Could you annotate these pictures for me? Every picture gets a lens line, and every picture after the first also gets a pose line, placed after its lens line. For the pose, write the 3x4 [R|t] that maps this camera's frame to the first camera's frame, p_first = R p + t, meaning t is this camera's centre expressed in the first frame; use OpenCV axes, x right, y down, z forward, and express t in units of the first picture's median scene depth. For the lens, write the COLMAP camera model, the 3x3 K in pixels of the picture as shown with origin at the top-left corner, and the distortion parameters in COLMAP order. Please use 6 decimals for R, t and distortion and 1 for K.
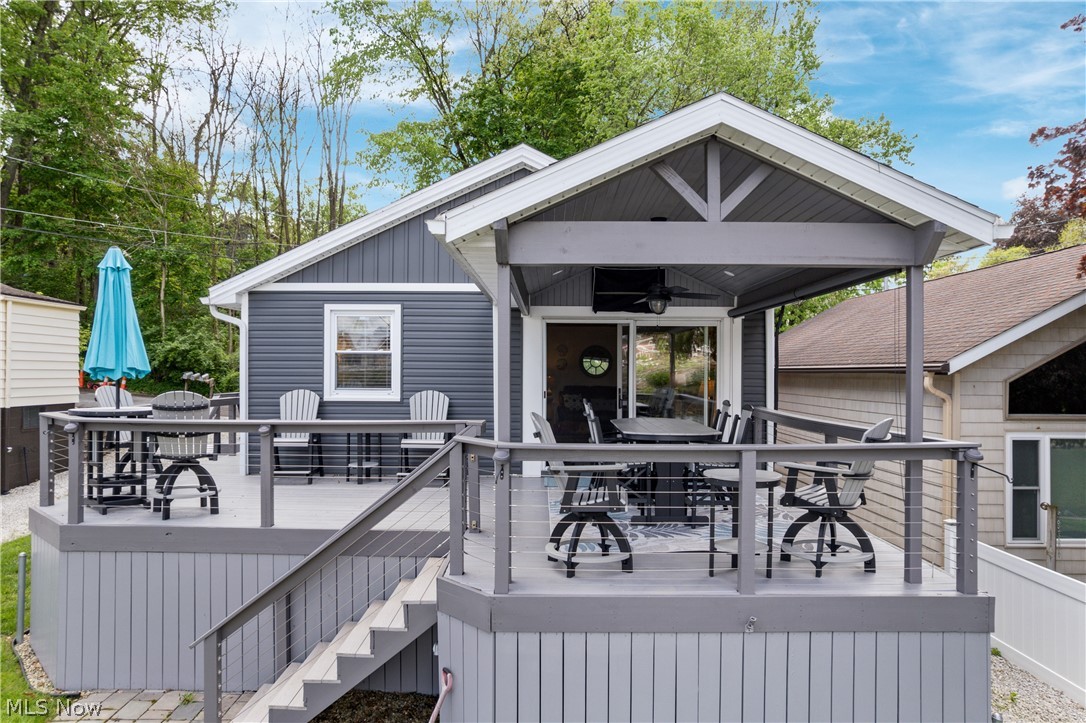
lens RADIAL K [[693.8, 0, 551.4], [0, 693.8, 367.3], [0, 0, 1]] dist [-0.033613, 0.004027]
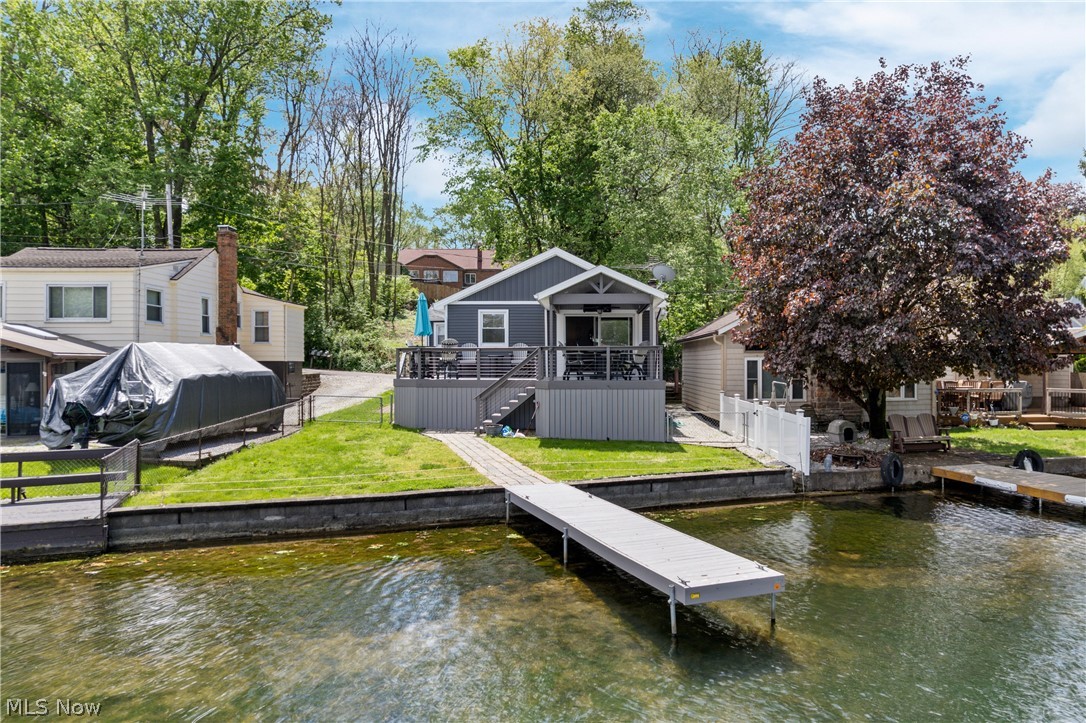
lens RADIAL K [[849.1, 0, 548.9], [0, 849.1, 362.8], [0, 0, 1]] dist [-0.058756, -0.002591]
pose [[0.998667, -0.005856, -0.051286, 0.091804], [0.006045, 0.999975, 0.003533, 0.096058], [0.051264, -0.003838, 0.998678, -2.127797]]
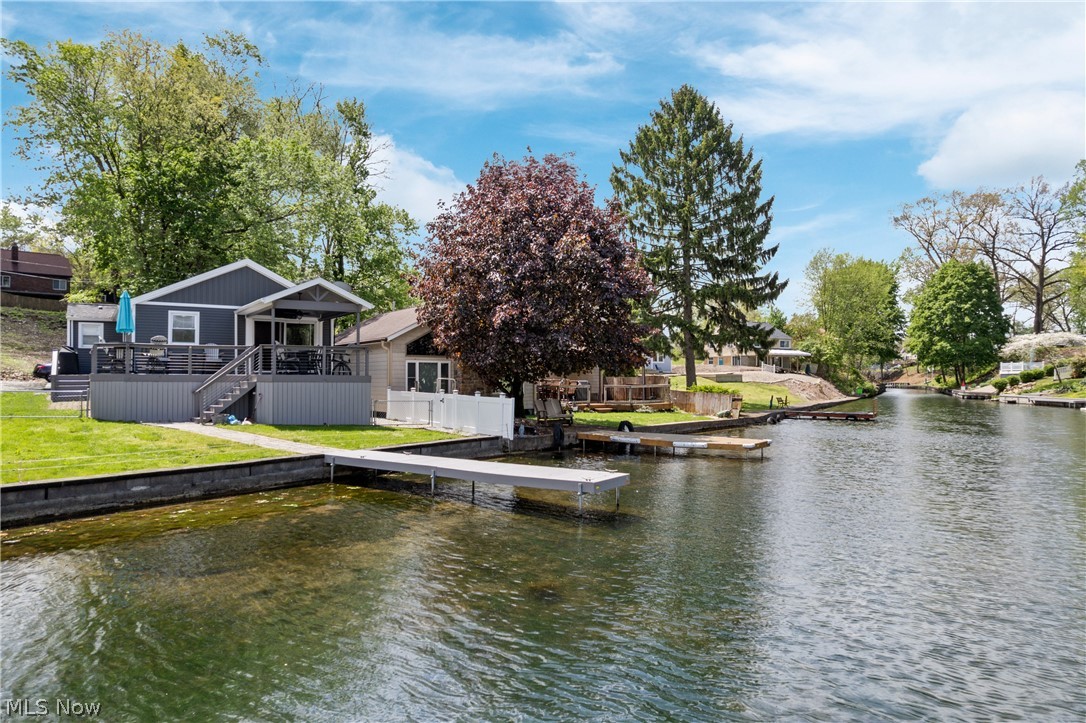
lens RADIAL K [[766.7, 0, 551.1], [0, 766.7, 366.7], [0, 0, 1]] dist [-0.038029, 0.000243]
pose [[0.845913, 0.009029, 0.533244, -0.648344], [-0.001903, 0.999901, -0.013911, 0.168221], [-0.533317, 0.010753, 0.845847, -2.314657]]
